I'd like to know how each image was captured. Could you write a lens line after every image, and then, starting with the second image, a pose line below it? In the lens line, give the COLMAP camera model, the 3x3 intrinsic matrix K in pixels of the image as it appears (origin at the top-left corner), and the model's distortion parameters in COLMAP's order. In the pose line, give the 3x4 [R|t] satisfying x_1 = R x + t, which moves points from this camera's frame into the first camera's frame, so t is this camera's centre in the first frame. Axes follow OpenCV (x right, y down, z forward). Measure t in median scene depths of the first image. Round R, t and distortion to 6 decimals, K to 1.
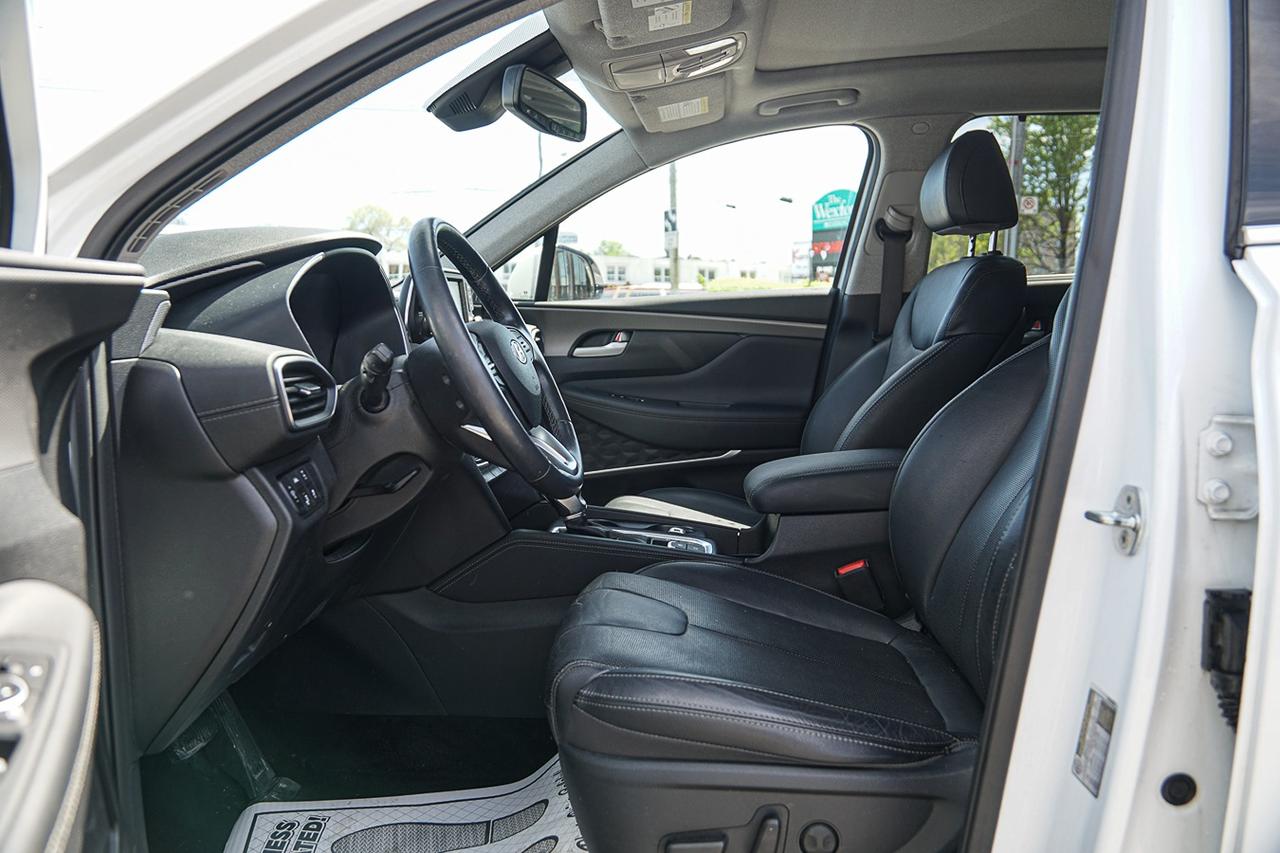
lens RADIAL K [[1003.6, 0, 630.0], [0, 1003.6, 421.1], [0, 0, 1]] dist [-0.131327, 0.103871]
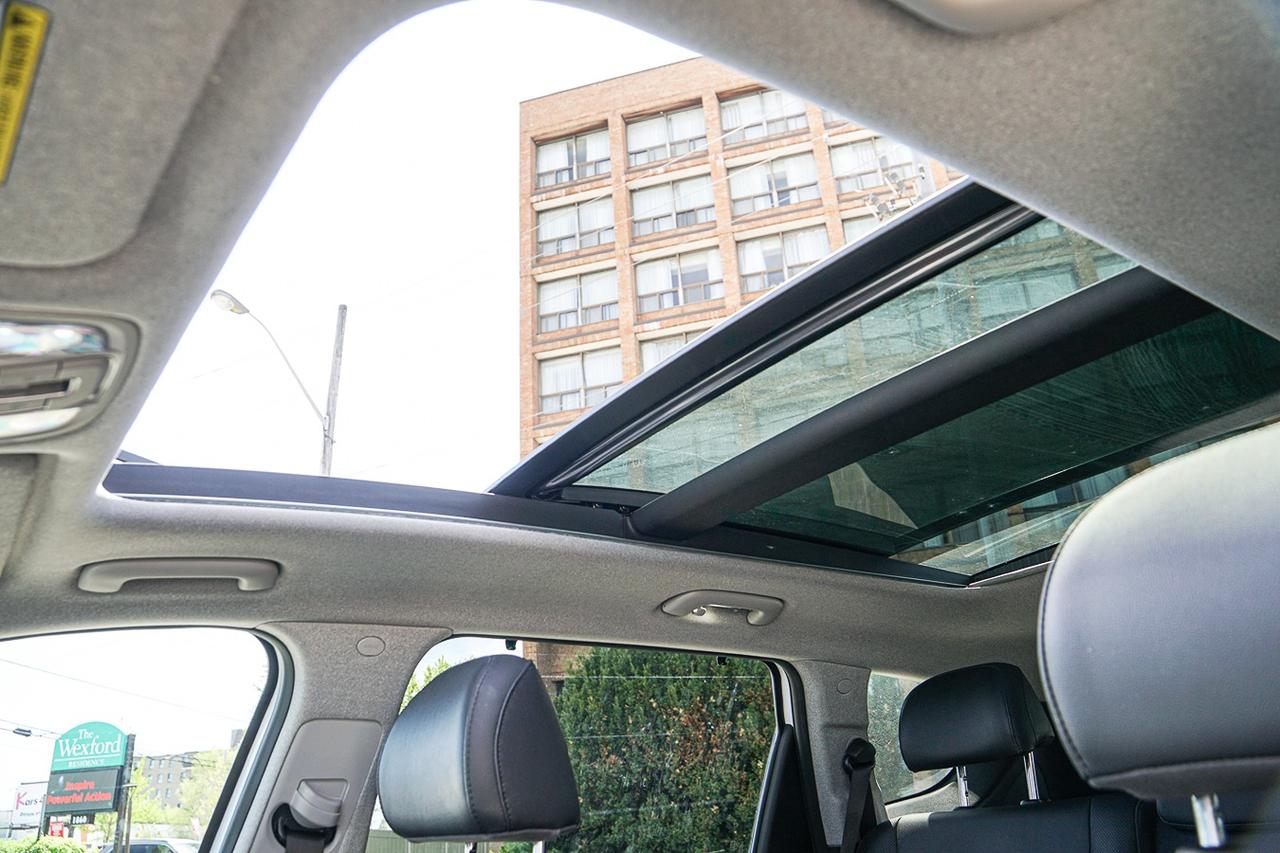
lens RADIAL K [[1003.6, 0, 630.0], [0, 1003.6, 421.1], [0, 0, 1]] dist [-0.131327, 0.103871]
pose [[0.767436, 0.226781, 0.599678, 0.031641], [0.111765, 0.873706, -0.473441, -0.120349], [-0.631309, 0.430359, 0.645167, 0.471428]]
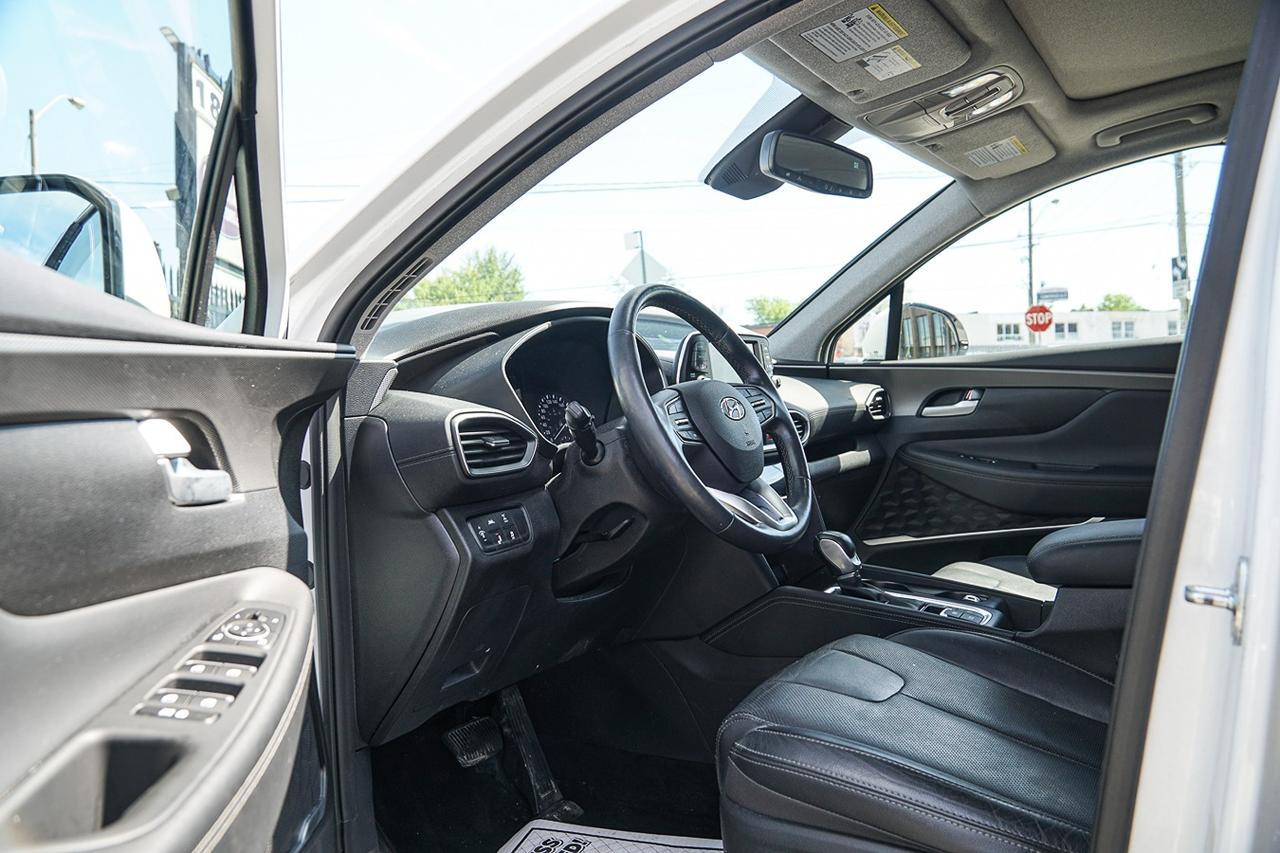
lens RADIAL K [[1003.6, 0, 630.0], [0, 1003.6, 421.1], [0, 0, 1]] dist [-0.131327, 0.103871]
pose [[0.883604, -0.011159, -0.468103, 0.165484], [-0.019647, 0.997952, -0.060876, 0.005158], [0.467823, 0.062987, 0.881575, 0.025144]]
